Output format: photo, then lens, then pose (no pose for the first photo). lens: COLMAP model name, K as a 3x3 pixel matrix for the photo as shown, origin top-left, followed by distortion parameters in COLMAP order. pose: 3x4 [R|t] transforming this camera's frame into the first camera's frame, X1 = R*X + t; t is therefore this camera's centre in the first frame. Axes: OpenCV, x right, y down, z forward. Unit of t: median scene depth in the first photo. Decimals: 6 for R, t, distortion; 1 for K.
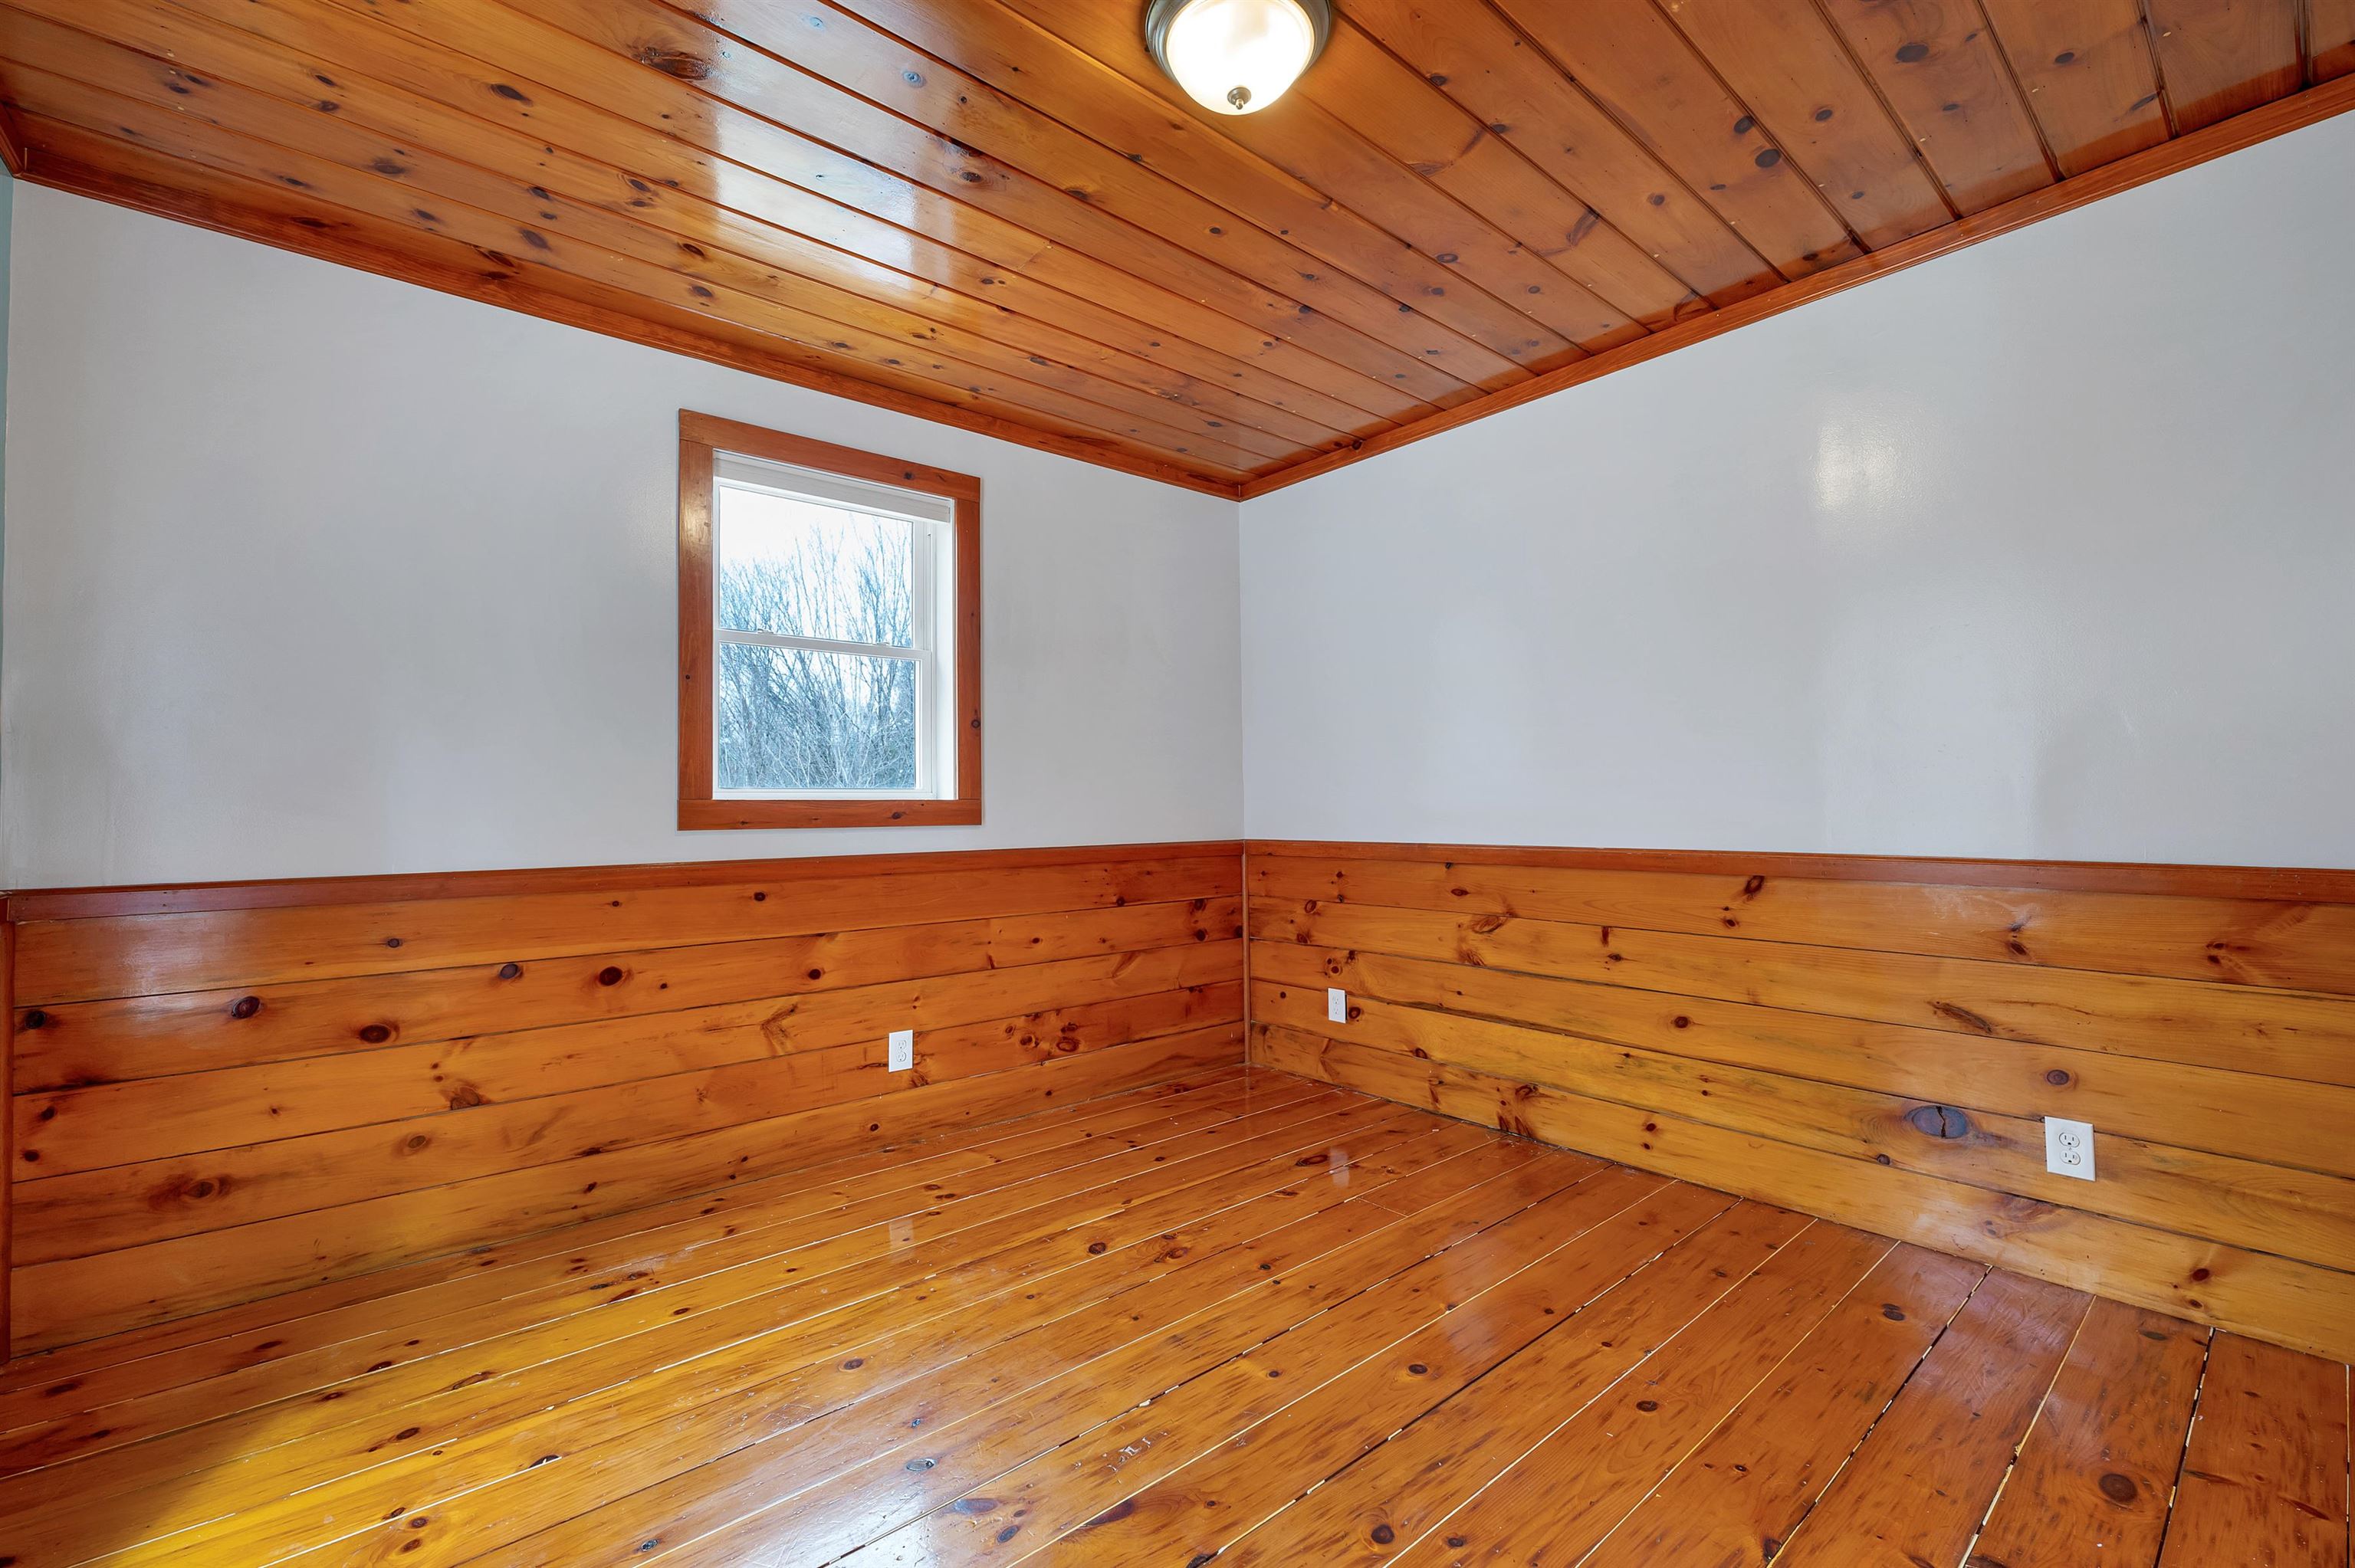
lens RADIAL K [[975.2, 0, 1177.5], [0, 975.2, 784.0], [0, 0, 1]] dist [0.000890, -0.000129]
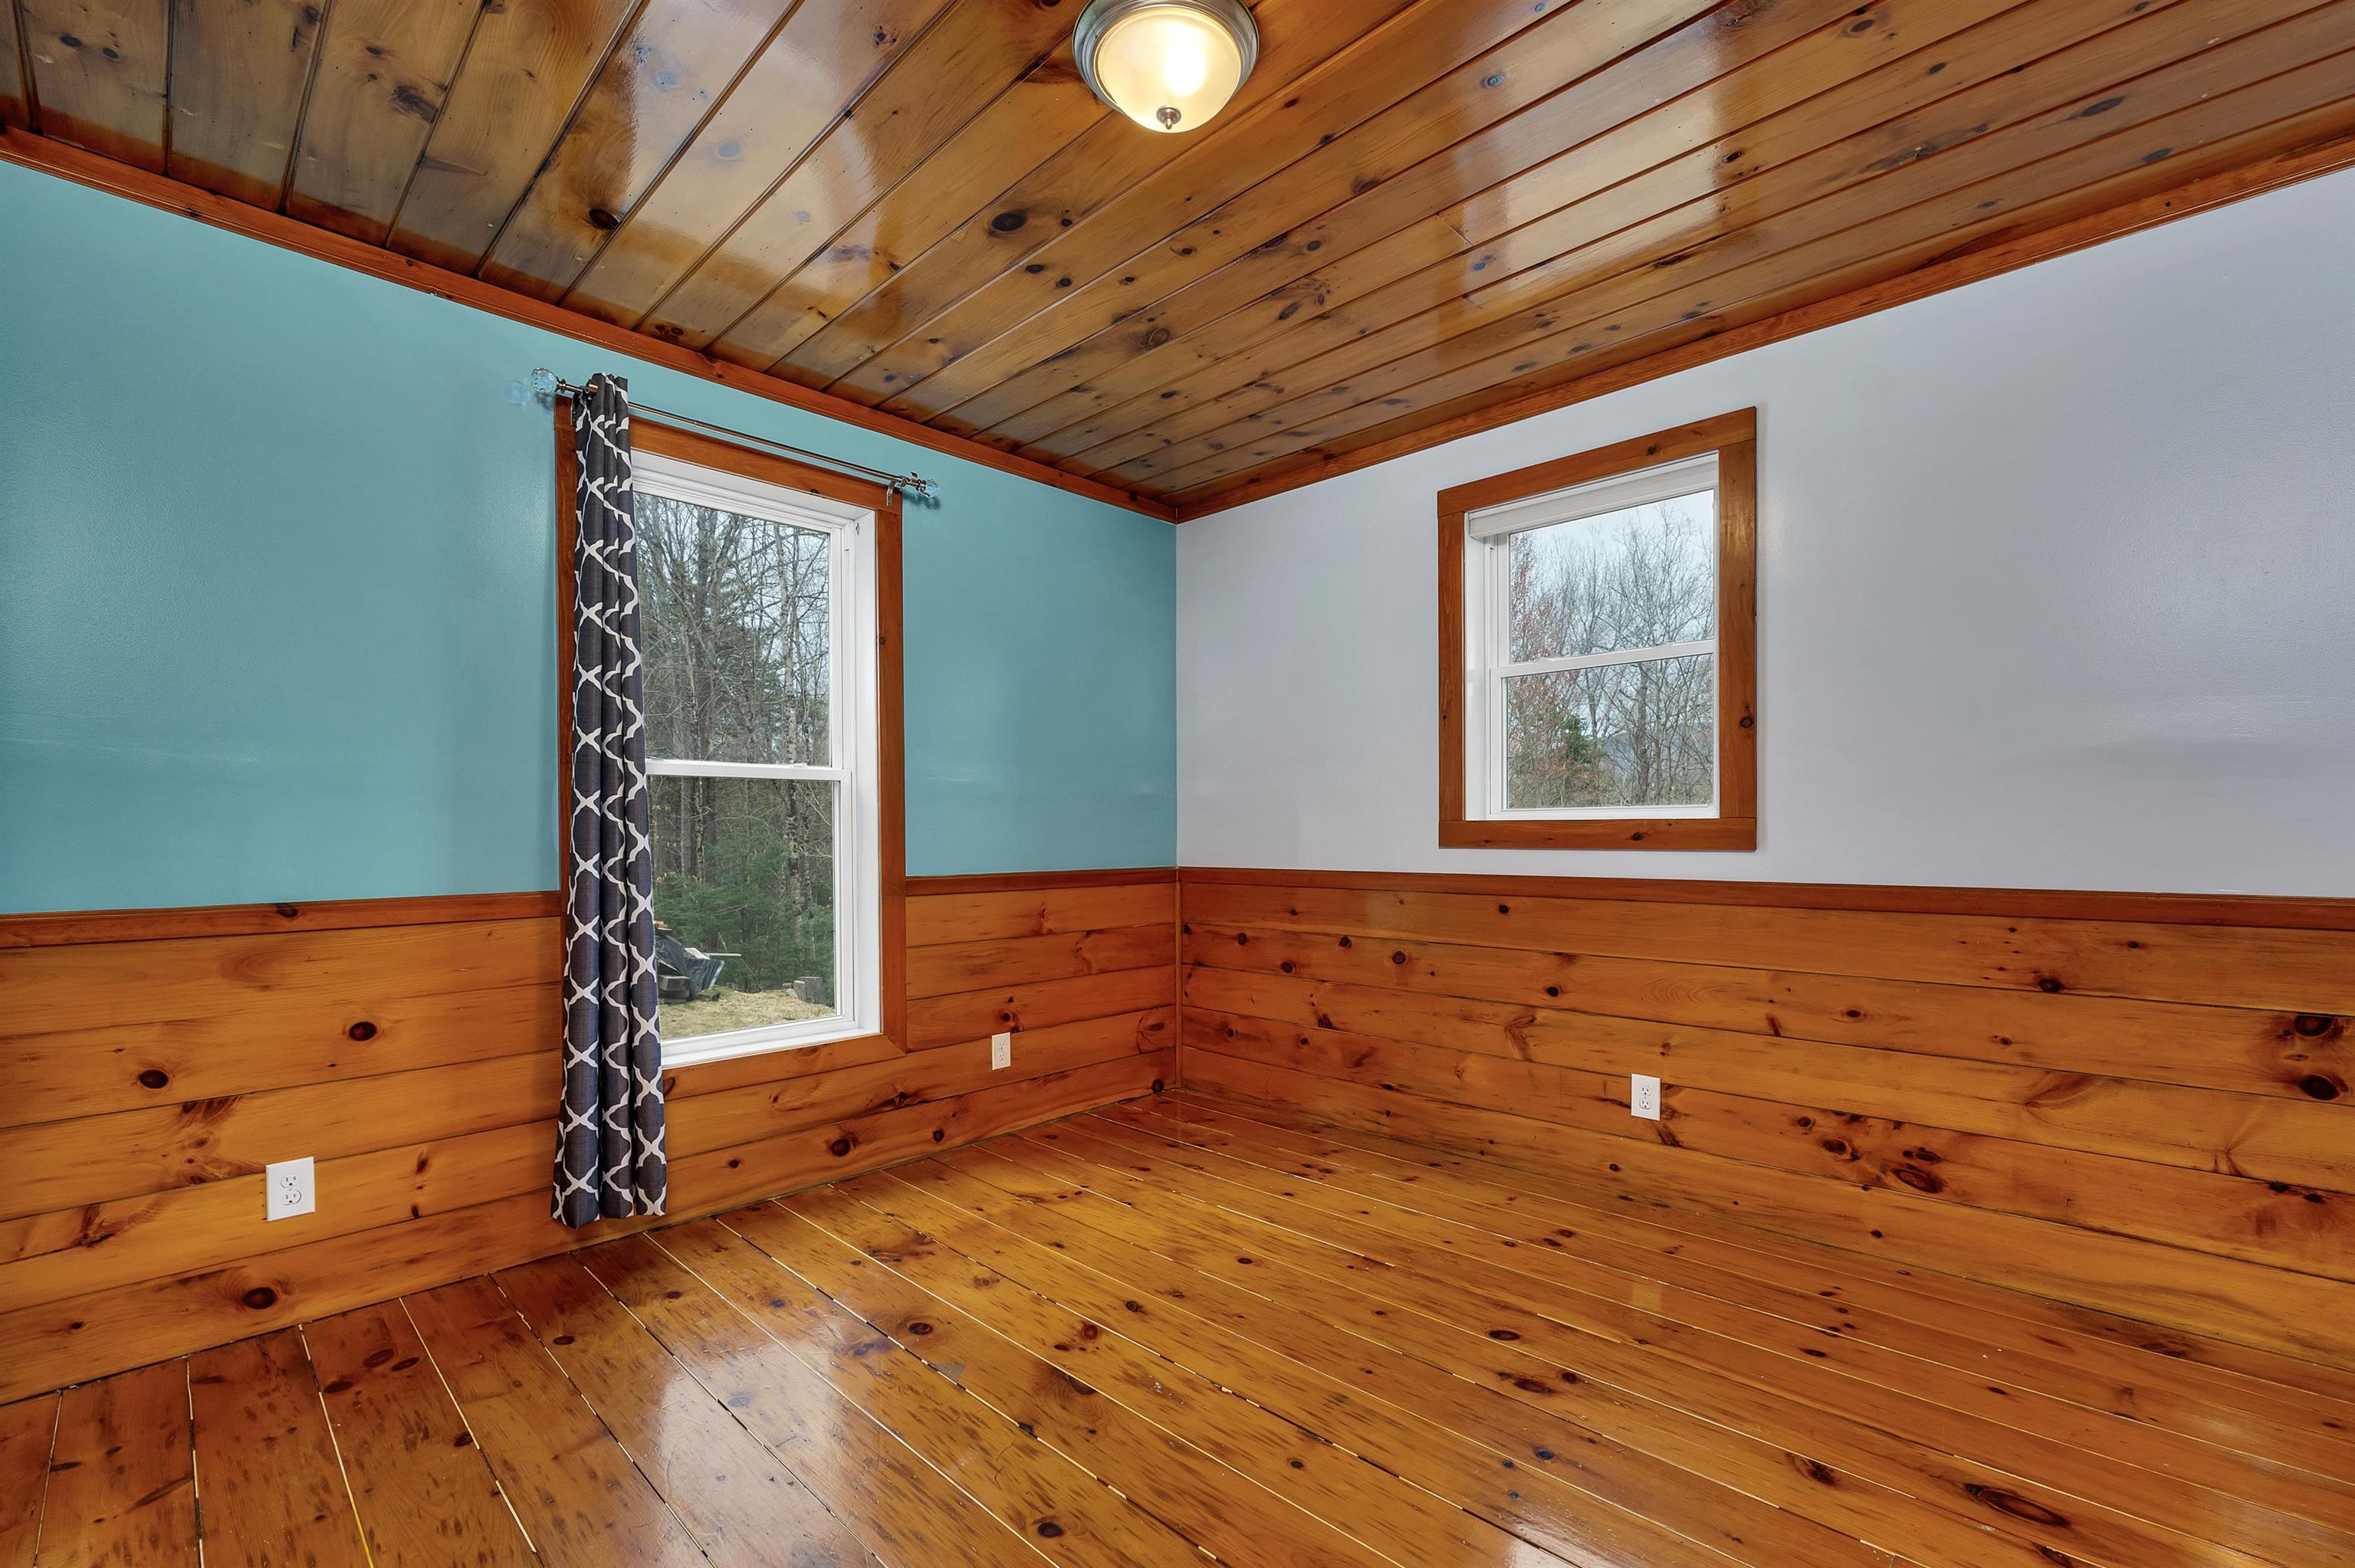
lens RADIAL K [[997.6, 0, 1177.4], [0, 997.6, 832.3], [0, 0, 1]] dist [0.000934, 0.000211]
pose [[0.106727, 0.008351, -0.994253, 0.658291], [0.026297, 0.999591, 0.011219, 0.007836], [0.993941, -0.027343, 0.106464, 0.536591]]
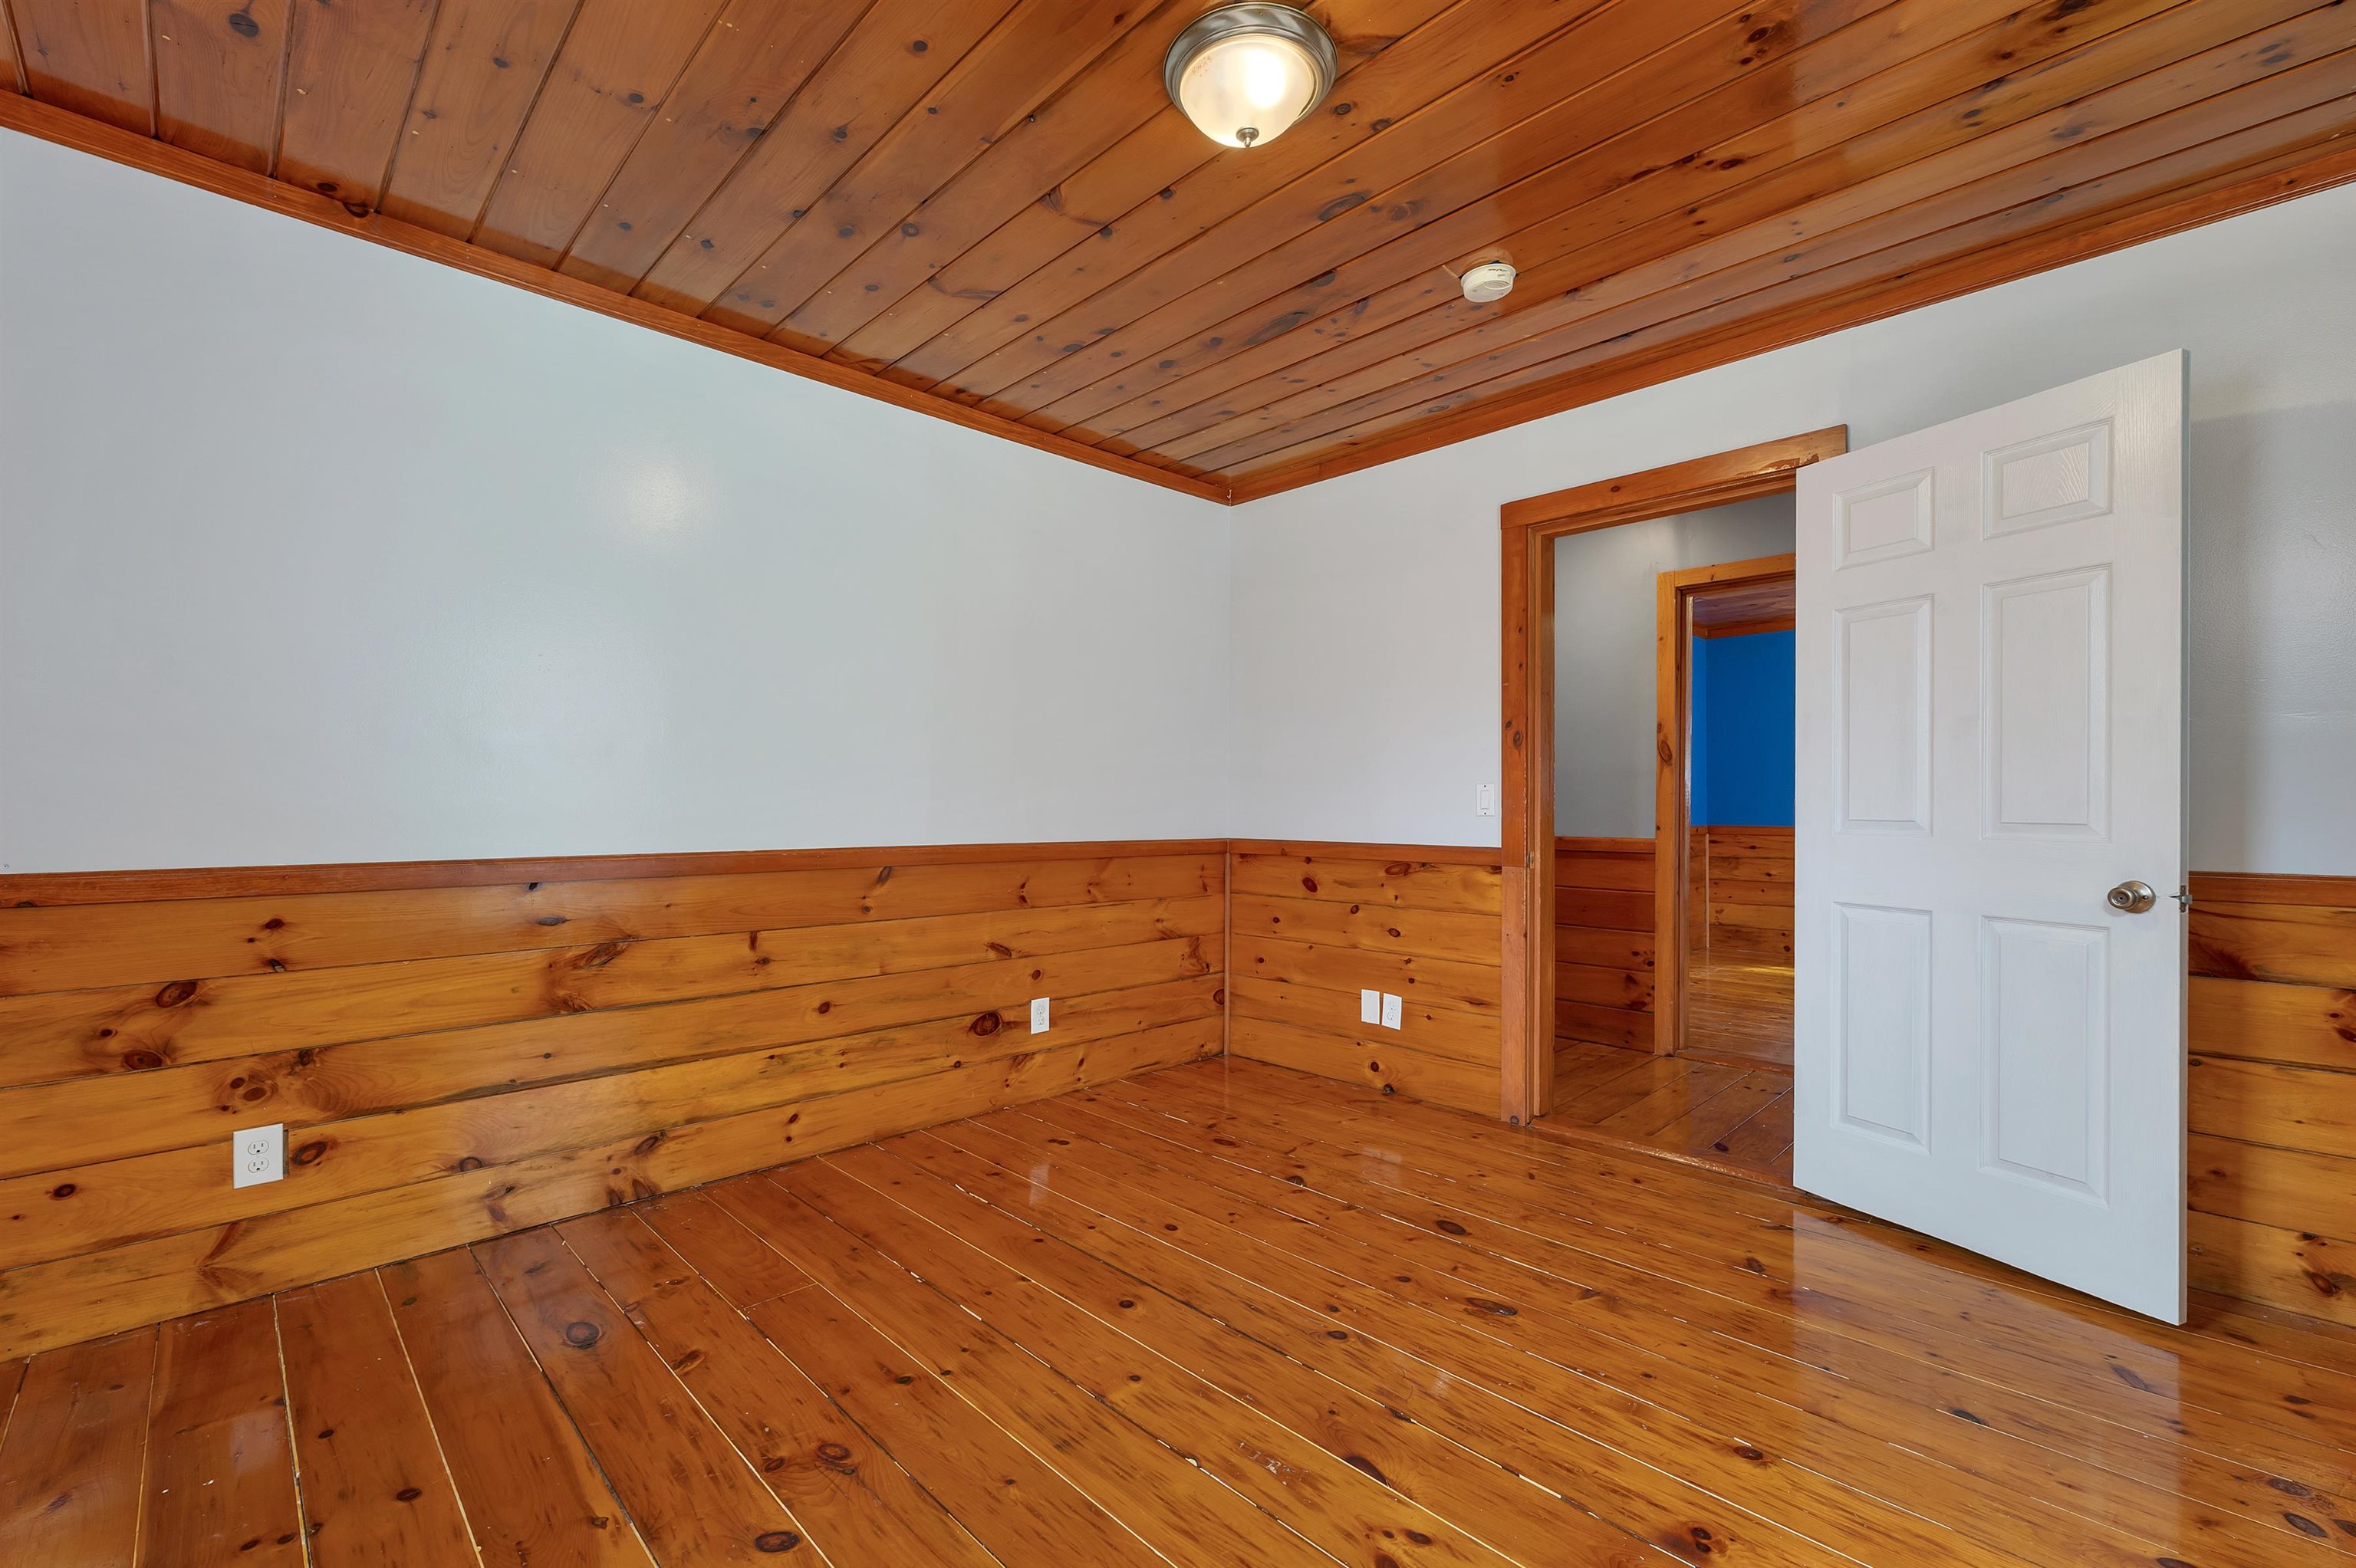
lens RADIAL K [[987.3, 0, 1172.6], [0, 987.3, 801.6], [0, 0, 1]] dist [0.001125, 0.000479]
pose [[-0.069736, 0.015040, 0.997452, -0.603195], [-0.024798, 0.999551, -0.016806, 0.024473], [-0.997257, -0.025907, -0.069332, 0.693946]]
